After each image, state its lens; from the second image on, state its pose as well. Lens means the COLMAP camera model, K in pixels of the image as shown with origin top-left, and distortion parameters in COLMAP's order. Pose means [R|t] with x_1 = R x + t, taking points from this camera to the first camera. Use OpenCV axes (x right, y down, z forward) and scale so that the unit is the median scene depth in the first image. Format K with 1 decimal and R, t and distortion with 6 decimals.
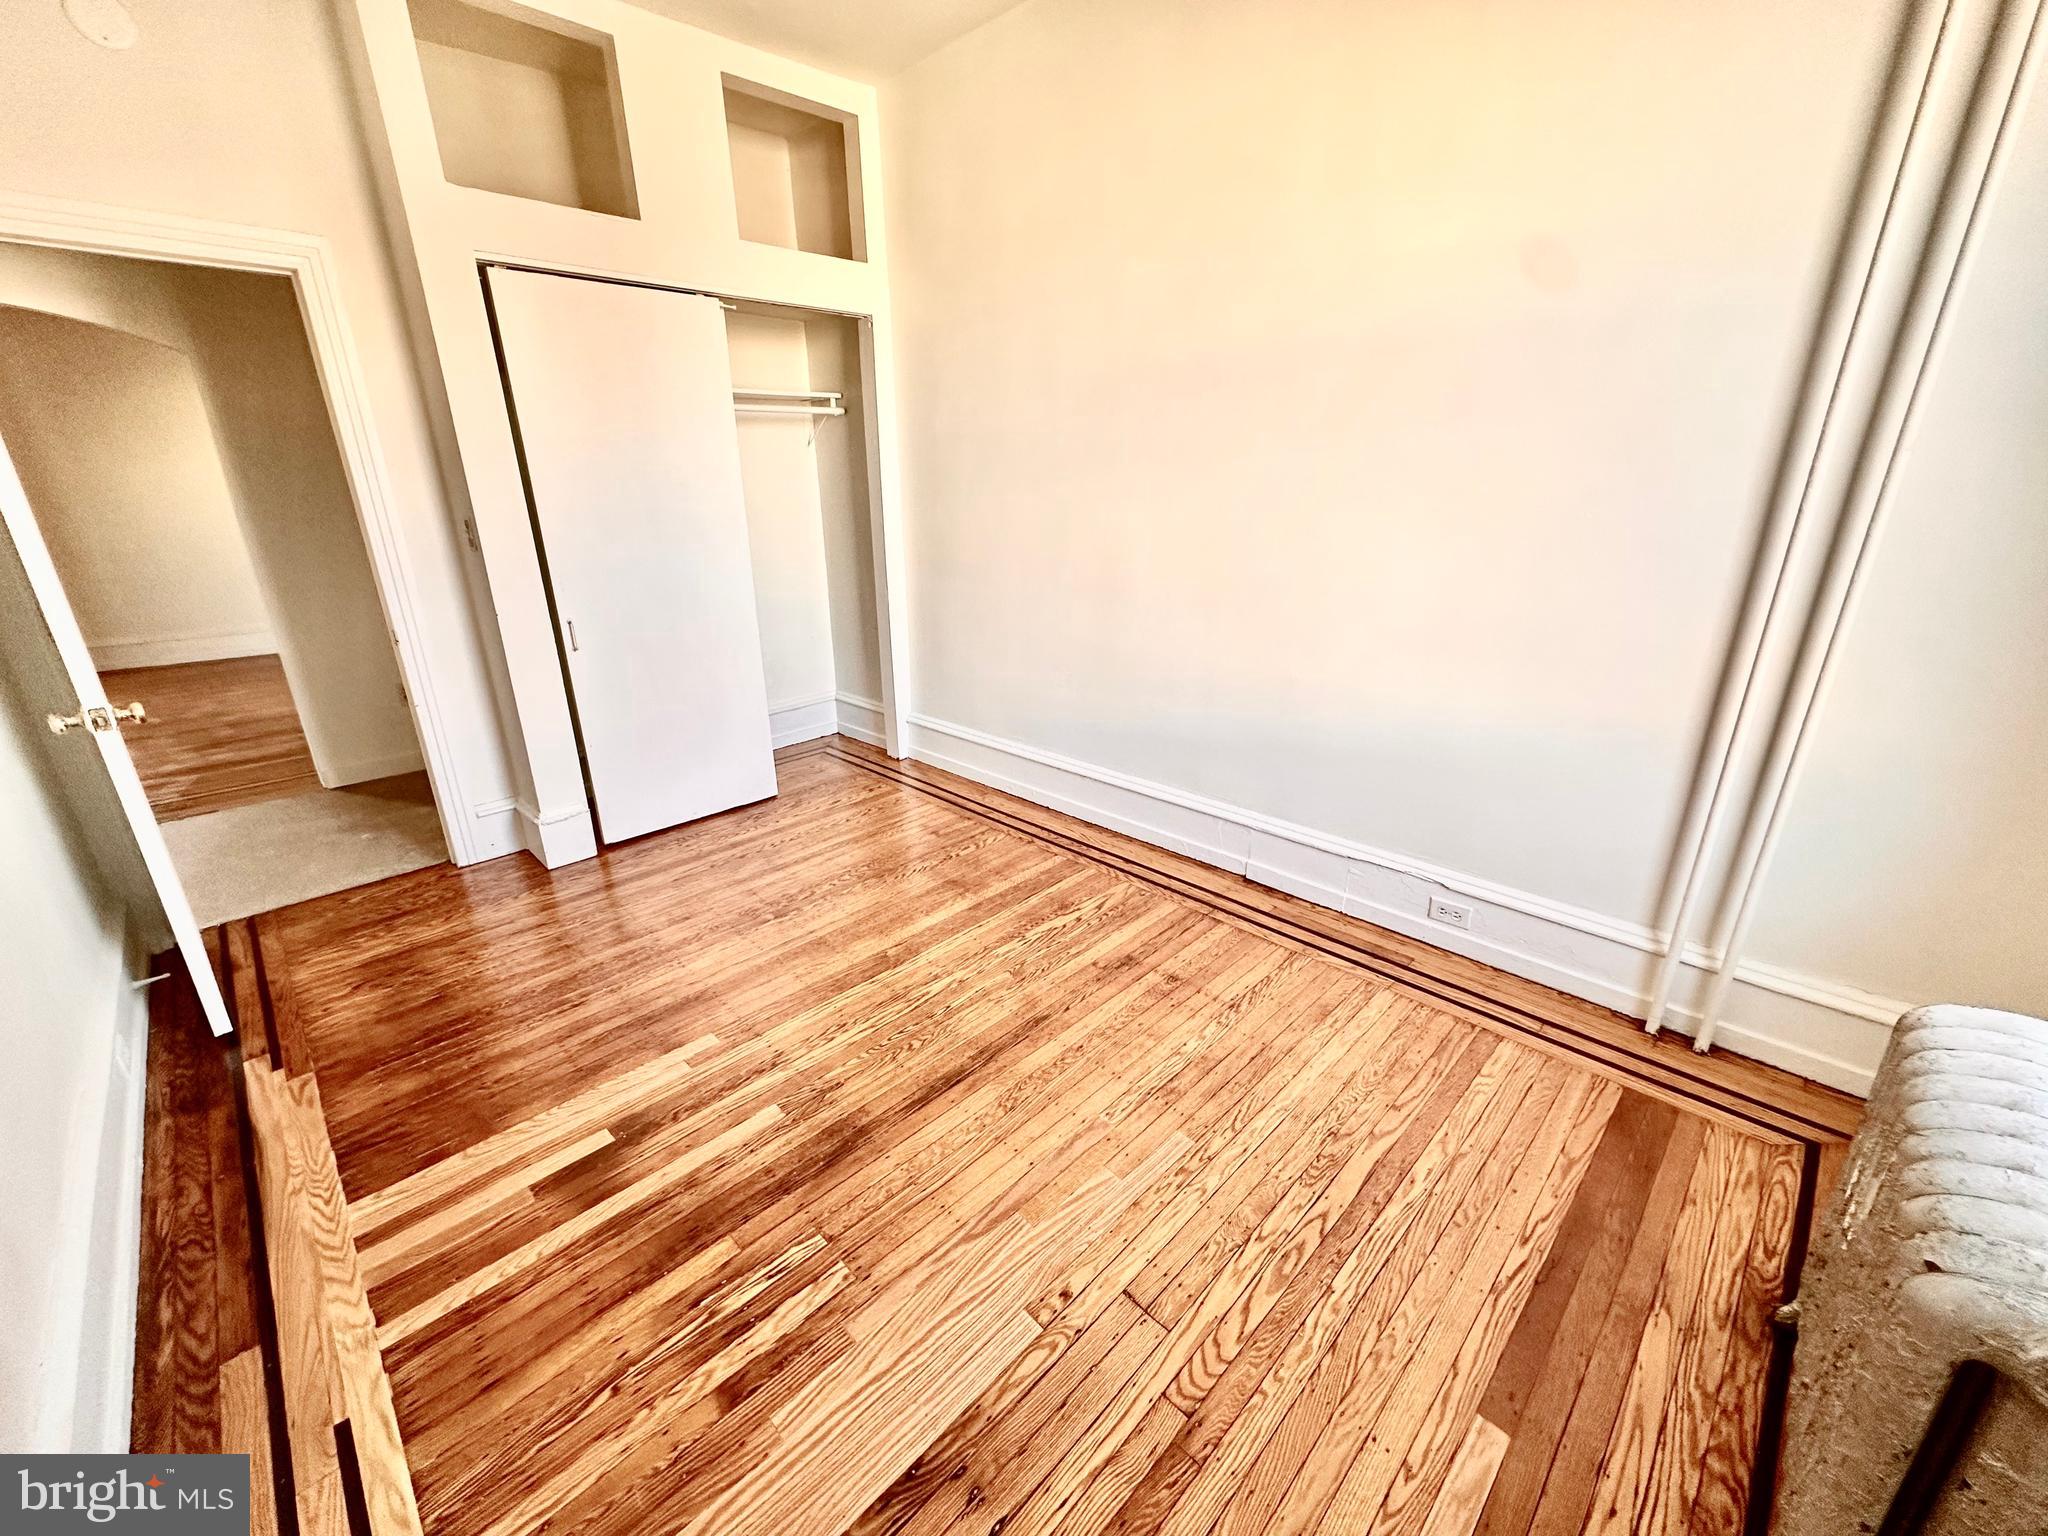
lens RADIAL K [[819.2, 0, 1029.5], [0, 819.2, 771.6], [0, 0, 1]] dist [0.007989, -0.000006]
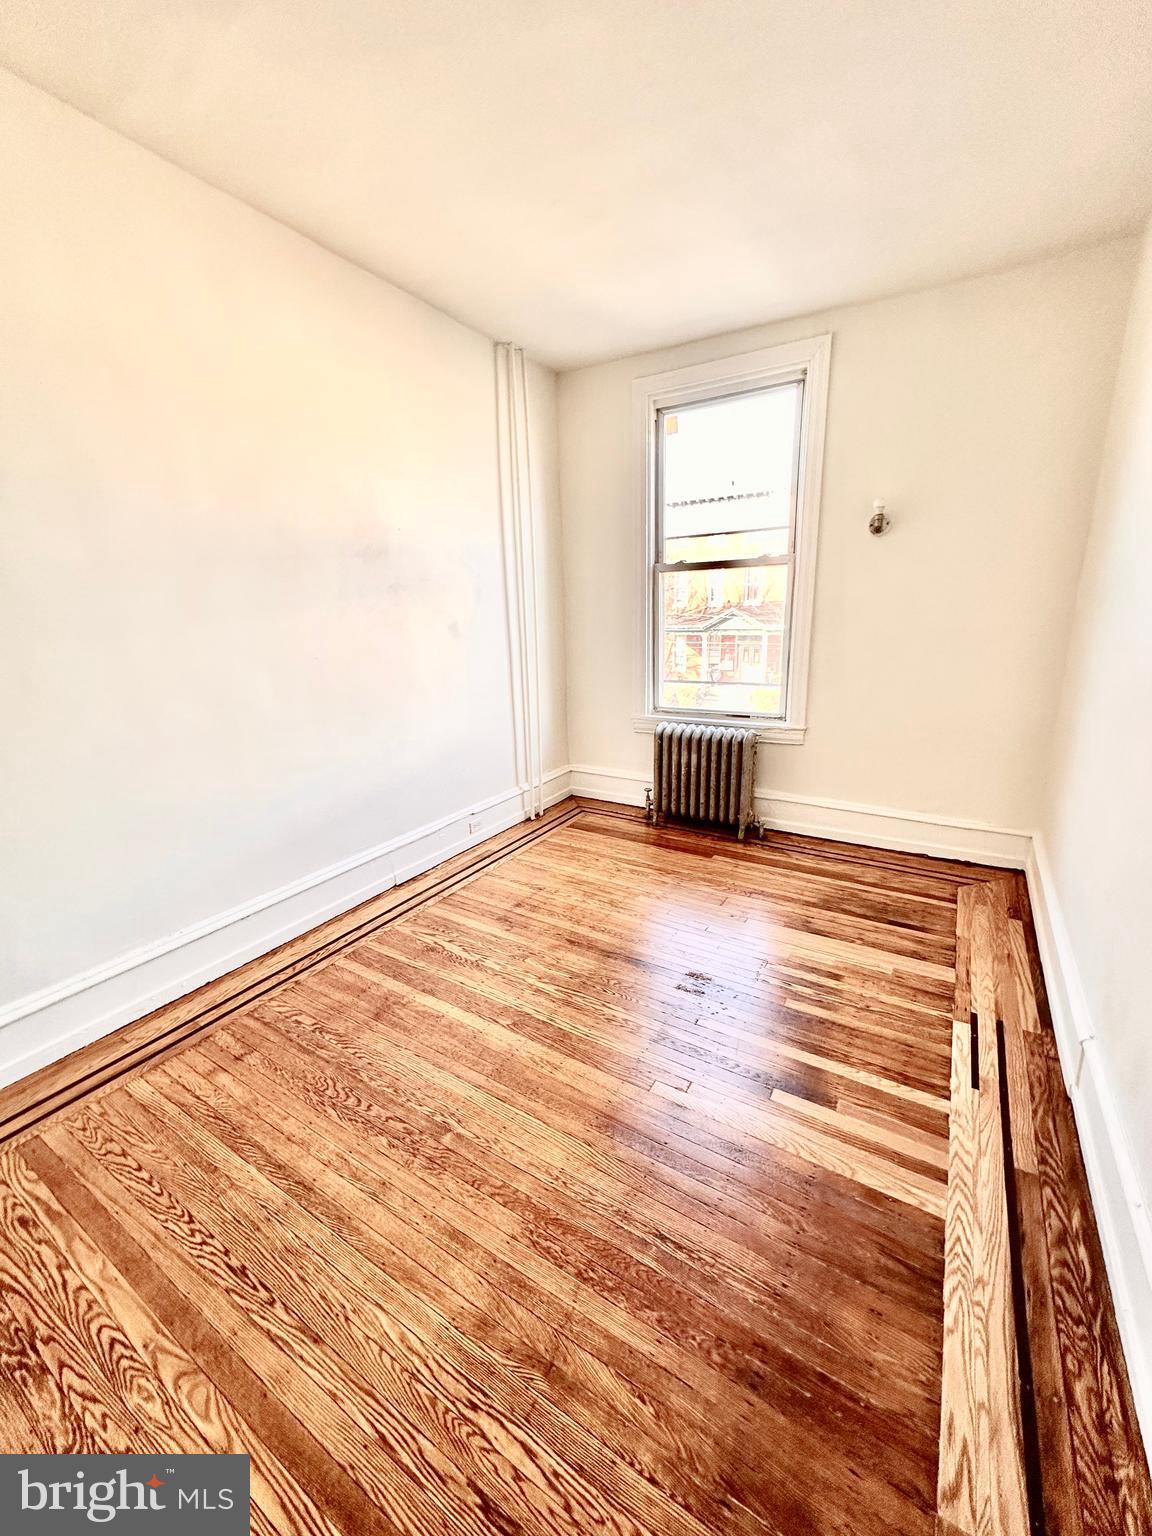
lens RADIAL K [[614.4, 0, 566.9], [0, 614.4, 764.5], [0, 0, 1]] dist [0.007989, -0.000006]
pose [[-0.227162, -0.226260, 0.947208, -1.091423], [0.354607, 0.886646, 0.296837, -0.384386], [-0.907001, 0.403317, -0.121179, 1.047541]]
